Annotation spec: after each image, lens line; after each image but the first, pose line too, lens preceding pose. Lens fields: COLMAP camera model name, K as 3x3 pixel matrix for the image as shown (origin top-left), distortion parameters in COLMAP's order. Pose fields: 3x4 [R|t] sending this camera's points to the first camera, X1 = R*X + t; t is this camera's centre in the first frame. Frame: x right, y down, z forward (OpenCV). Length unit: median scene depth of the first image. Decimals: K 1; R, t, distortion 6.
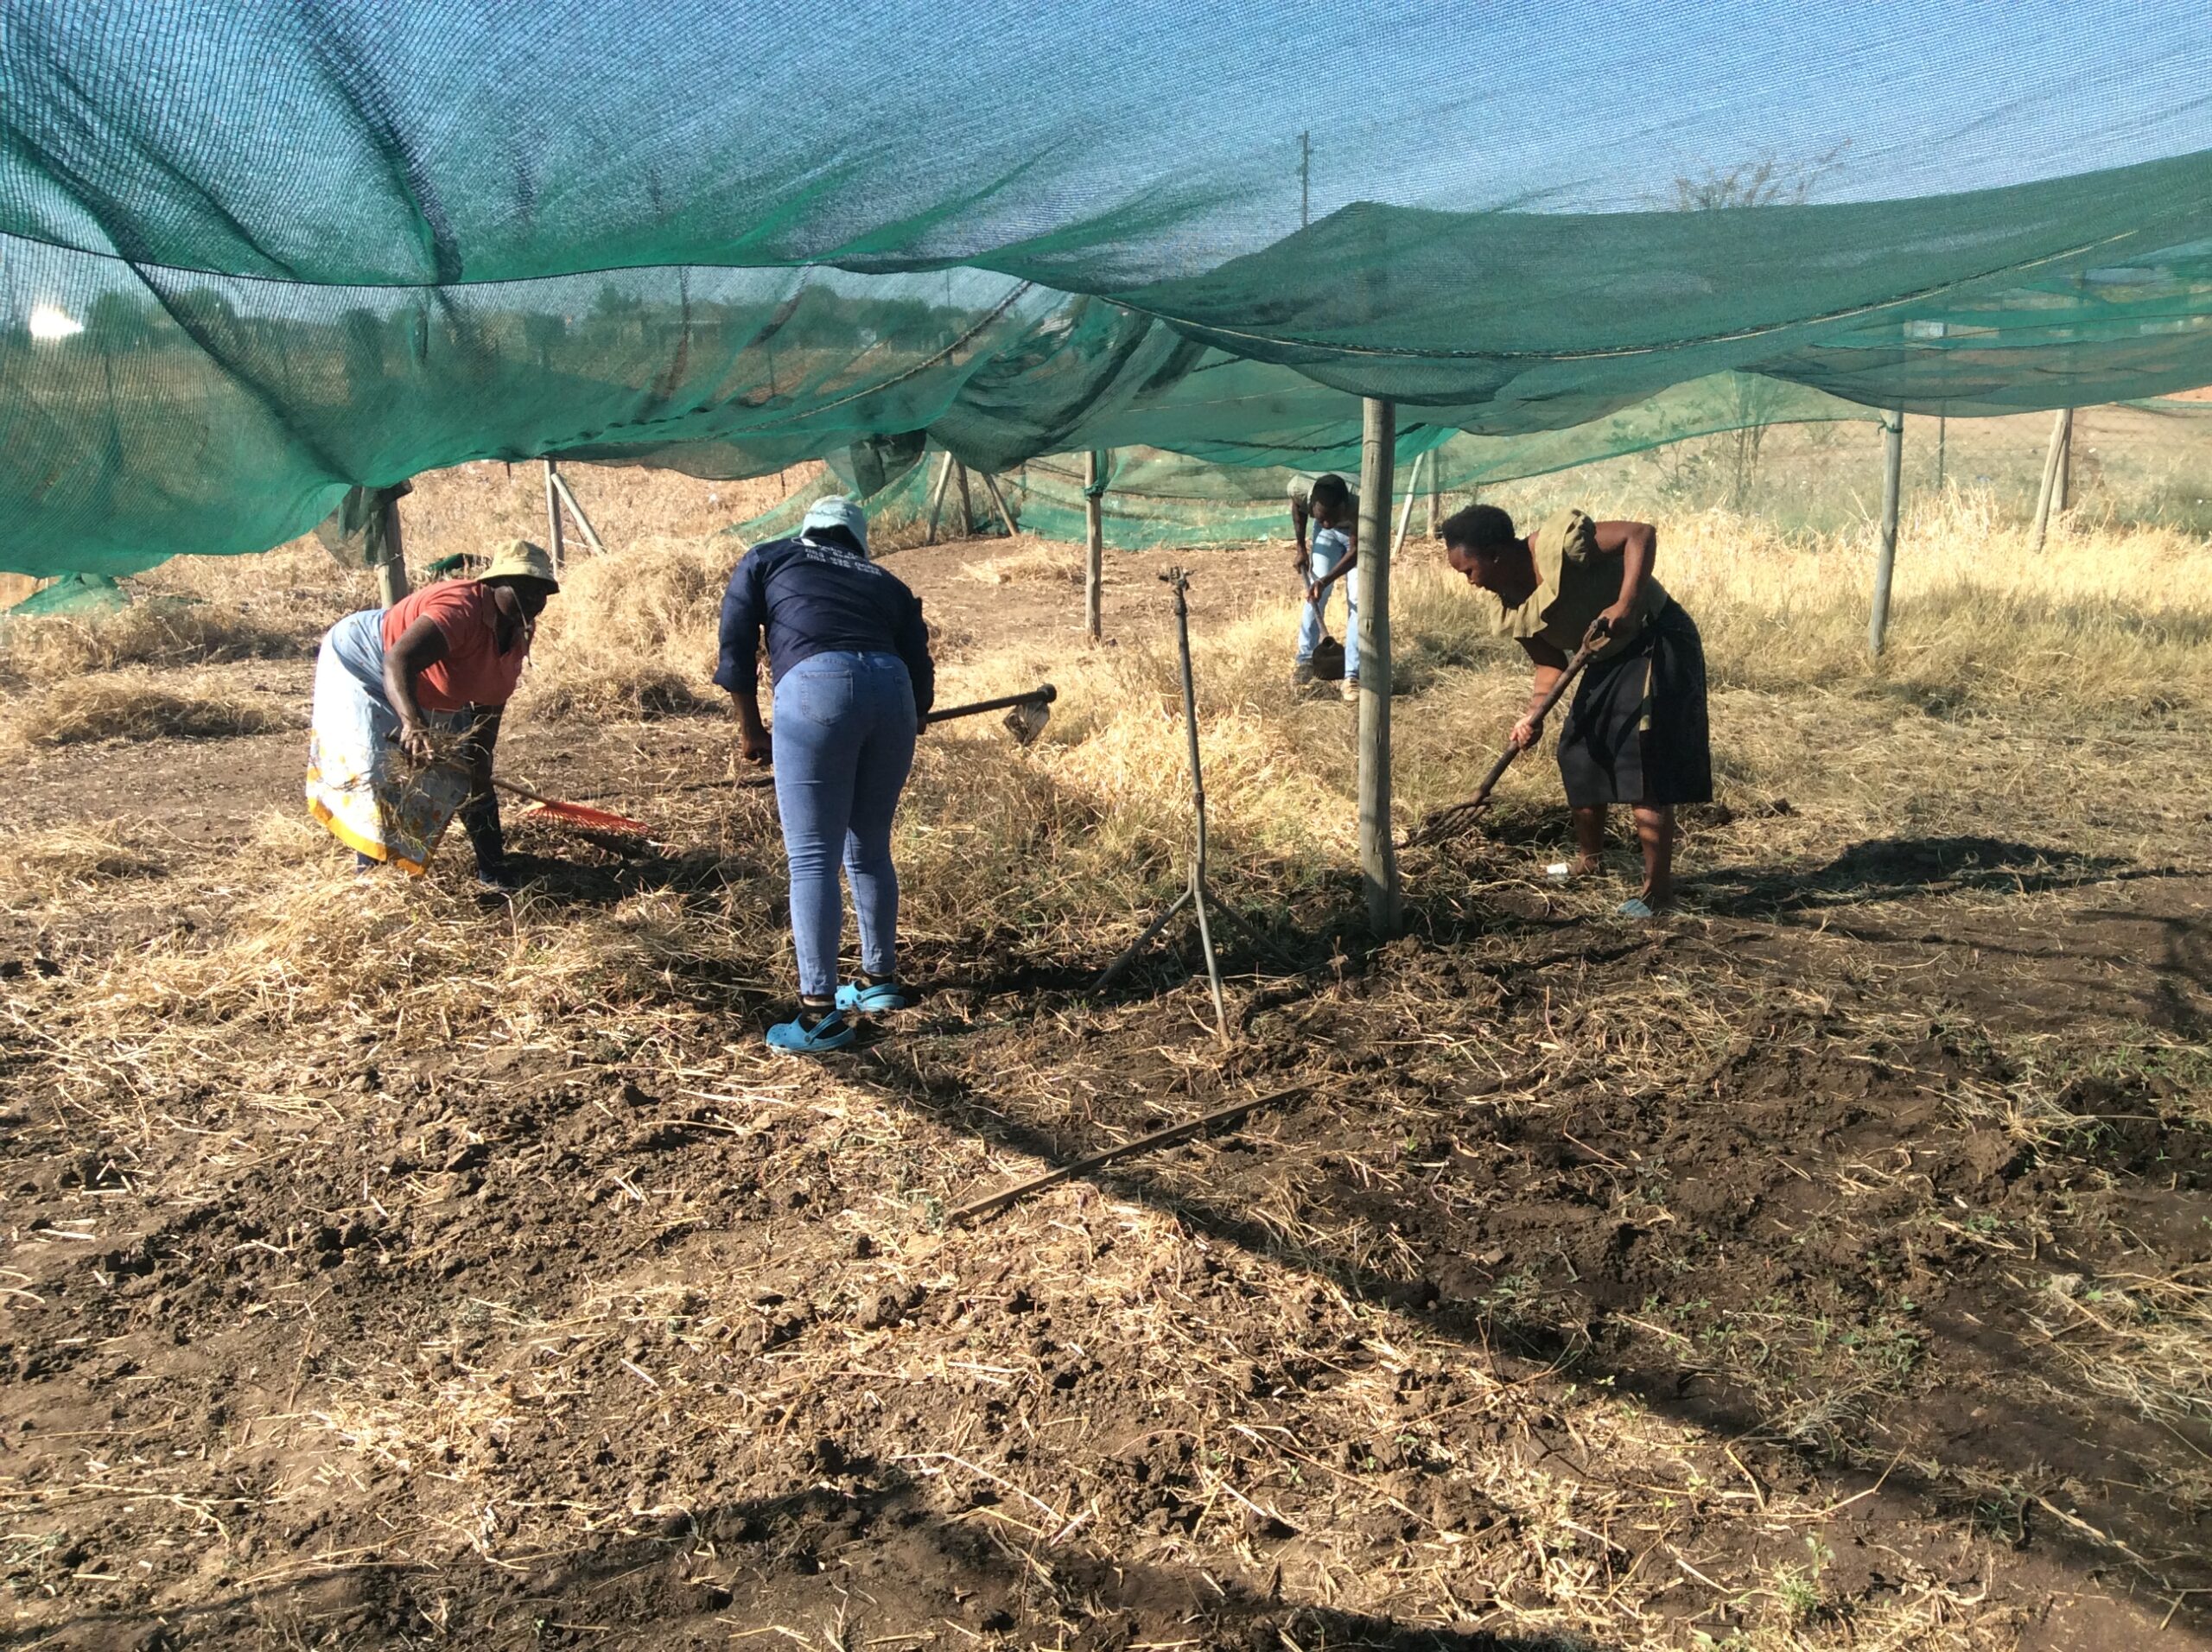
lens RADIAL K [[2149.8, 0, 1106.0], [0, 2149.8, 826.0], [0, 0, 1]] dist [0.146666, -0.497634]
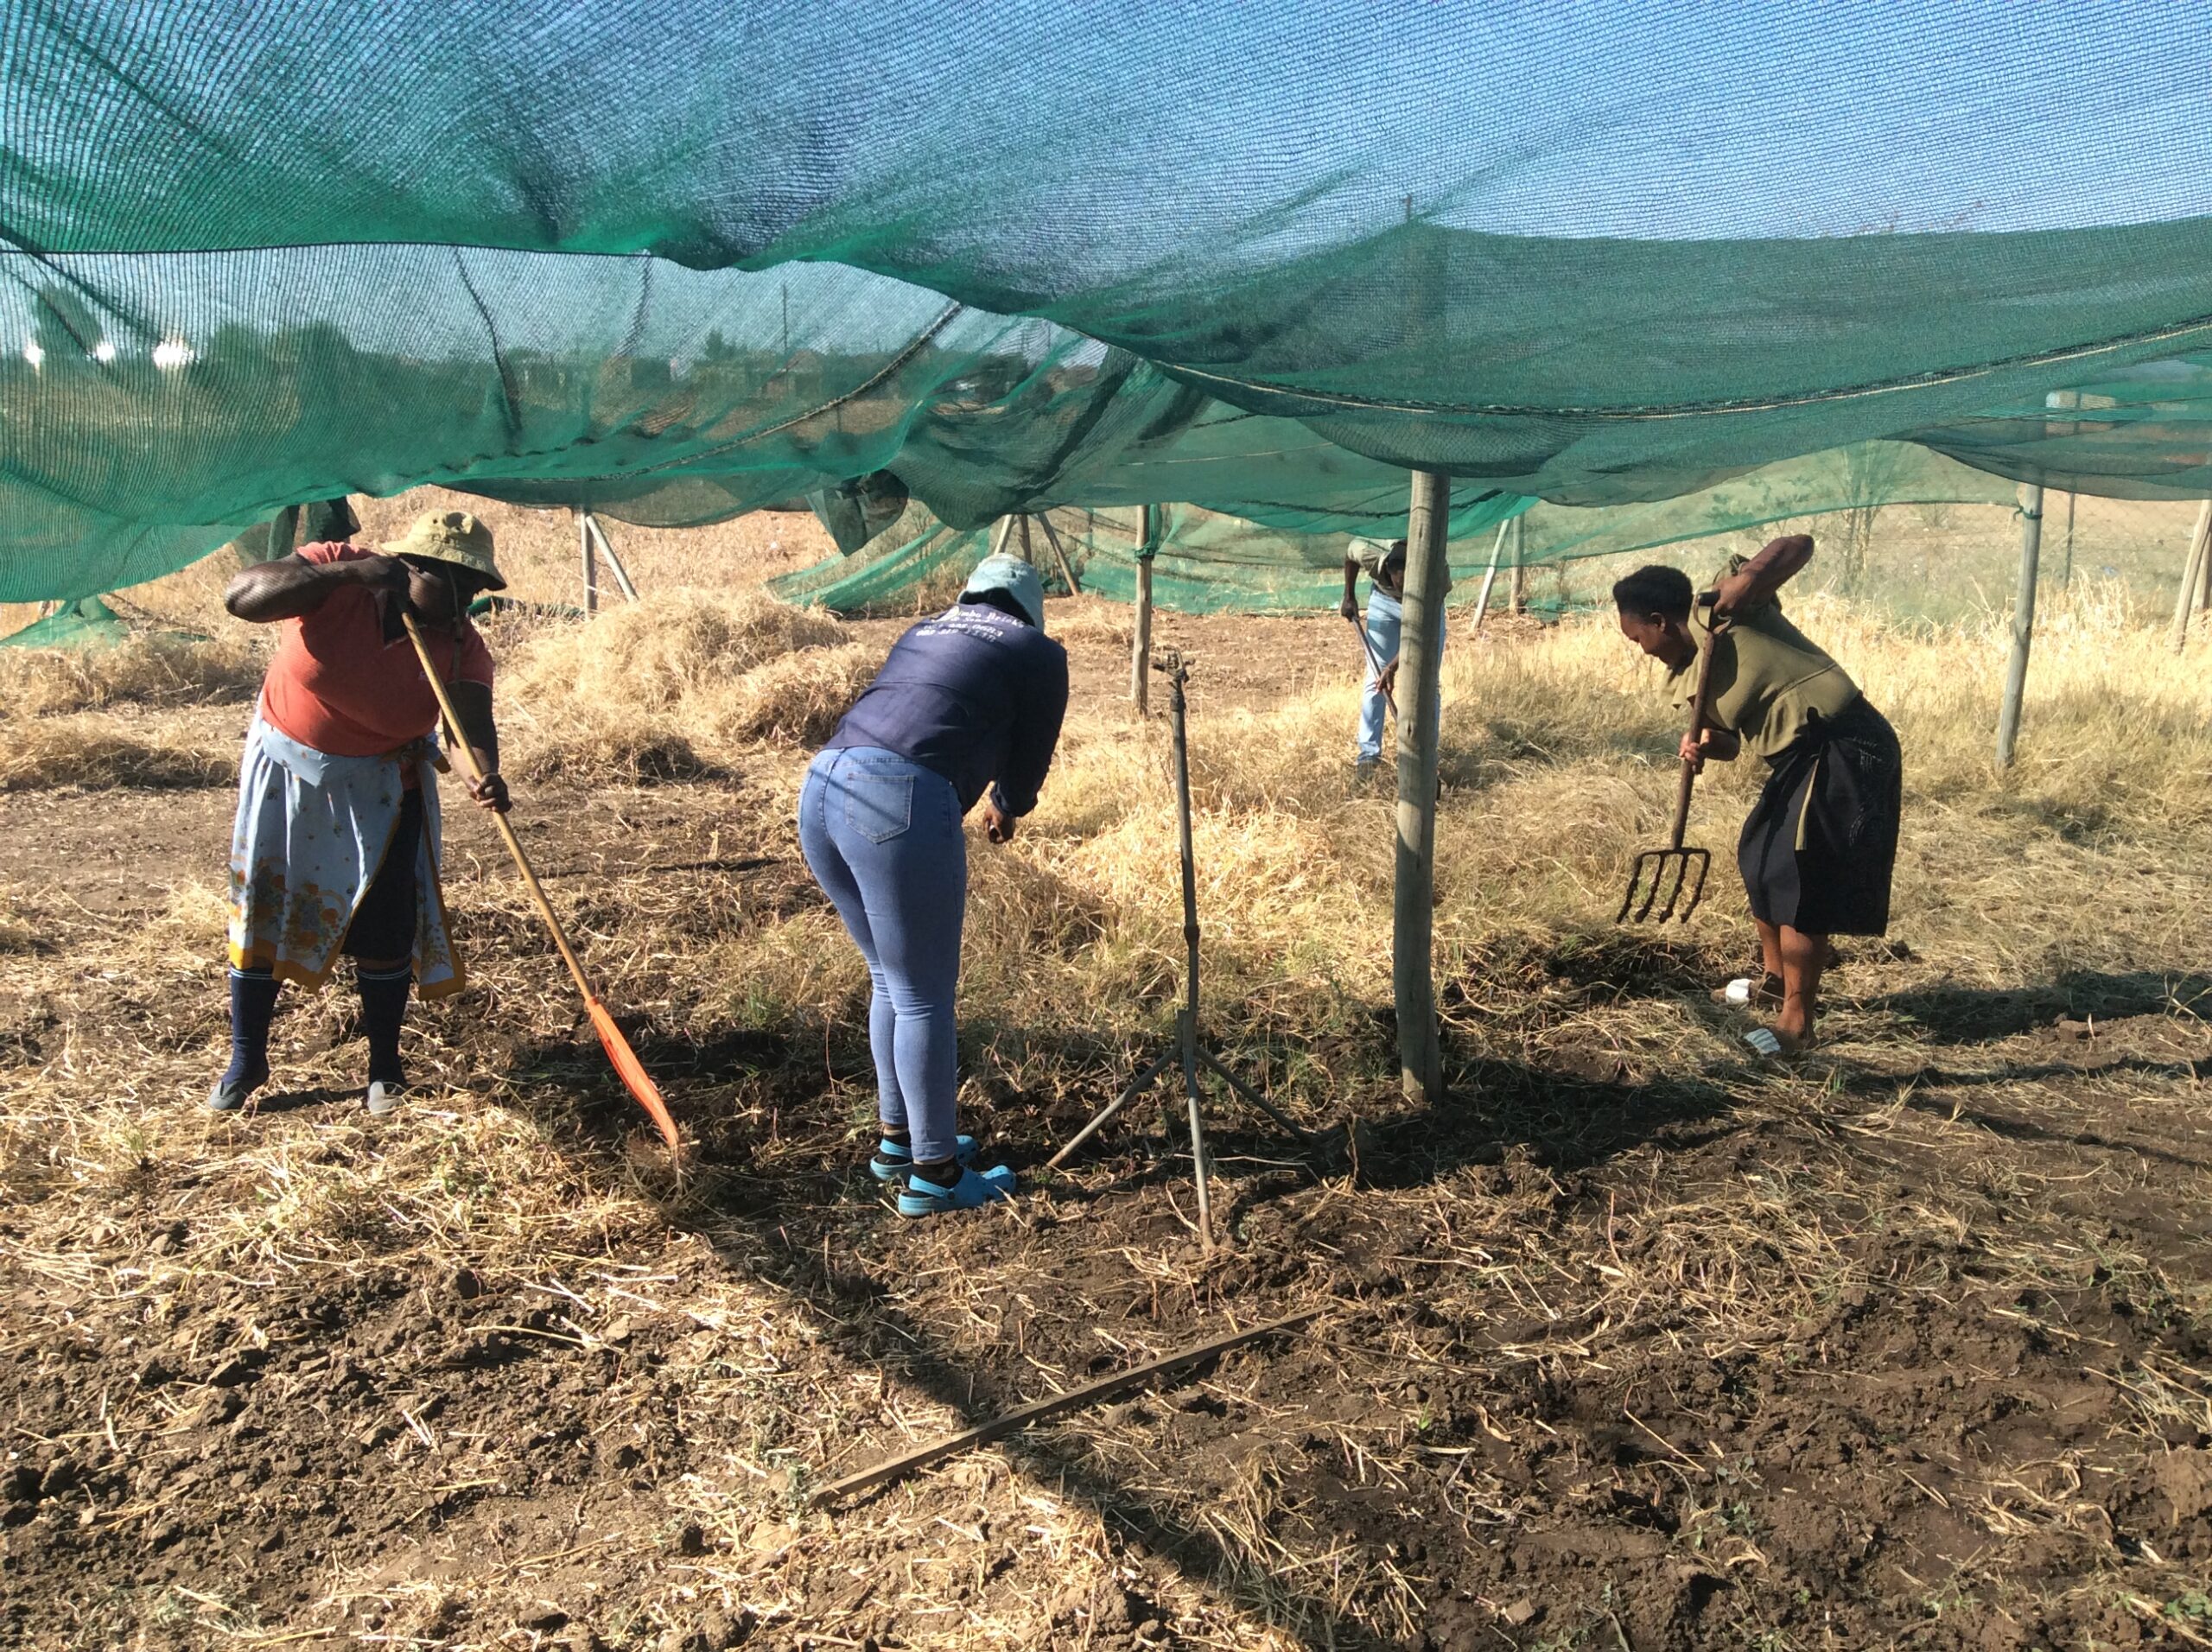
lens RADIAL K [[1941.1, 0, 1106.0], [0, 1941.1, 826.0], [0, 0, 1]] dist [0.078948, -0.210760]
pose [[0.997203, 0.041408, -0.062224, 0.057995], [-0.041951, 0.999092, -0.007454, -0.051248], [0.061859, 0.010043, 0.998034, 0.272329]]
